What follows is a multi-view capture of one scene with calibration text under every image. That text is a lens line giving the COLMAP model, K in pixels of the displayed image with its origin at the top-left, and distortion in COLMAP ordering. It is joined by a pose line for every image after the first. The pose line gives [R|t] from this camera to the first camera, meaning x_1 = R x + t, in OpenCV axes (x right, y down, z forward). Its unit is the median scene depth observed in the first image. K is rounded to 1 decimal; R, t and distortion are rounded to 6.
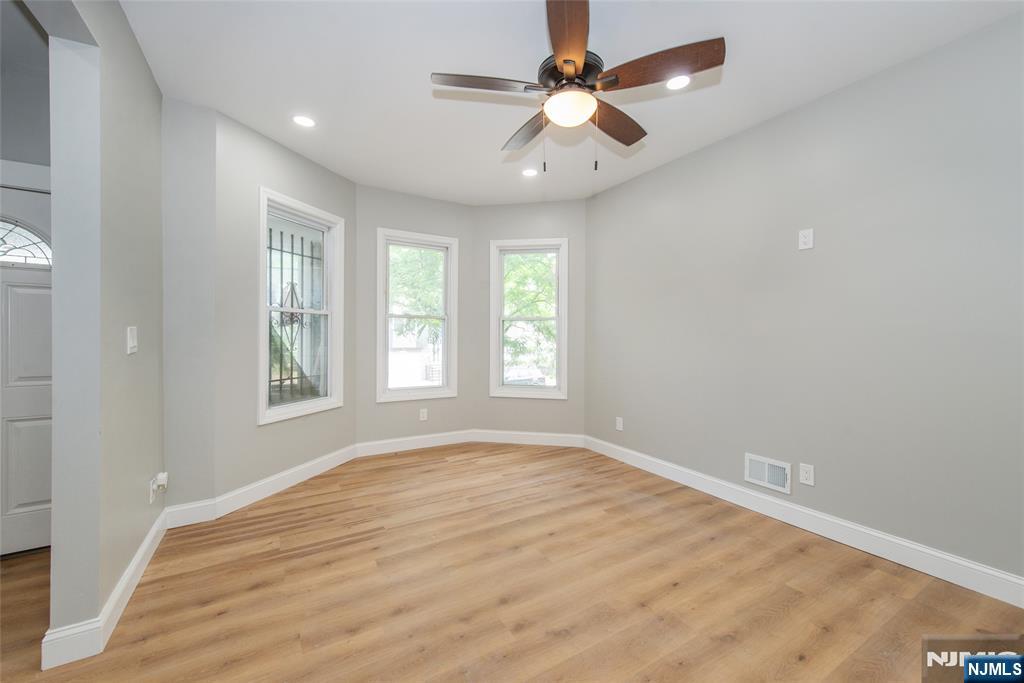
lens RADIAL K [[406.1, 0, 508.3], [0, 406.1, 340.6], [0, 0, 1]] dist [0.002634, 0.000164]
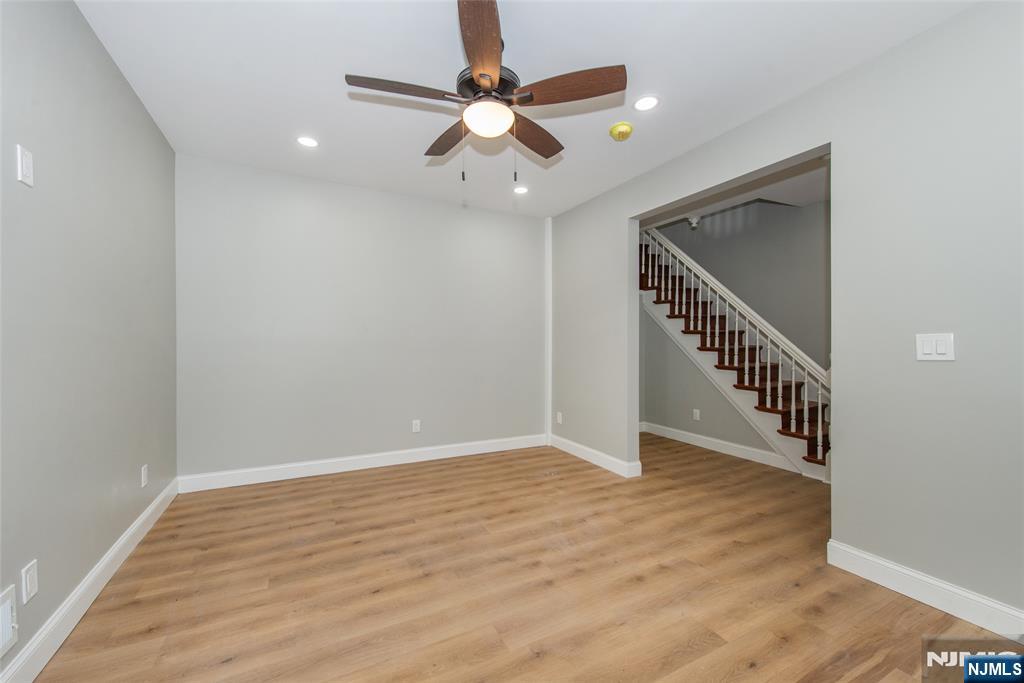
lens RADIAL K [[406.1, 0, 508.3], [0, 406.1, 340.6], [0, 0, 1]] dist [0.002634, 0.000164]
pose [[-0.998497, -0.006185, 0.054452, 0.042352], [-0.004953, 0.999729, 0.022741, -0.035970], [-0.054578, 0.022437, -0.998257, 2.042086]]
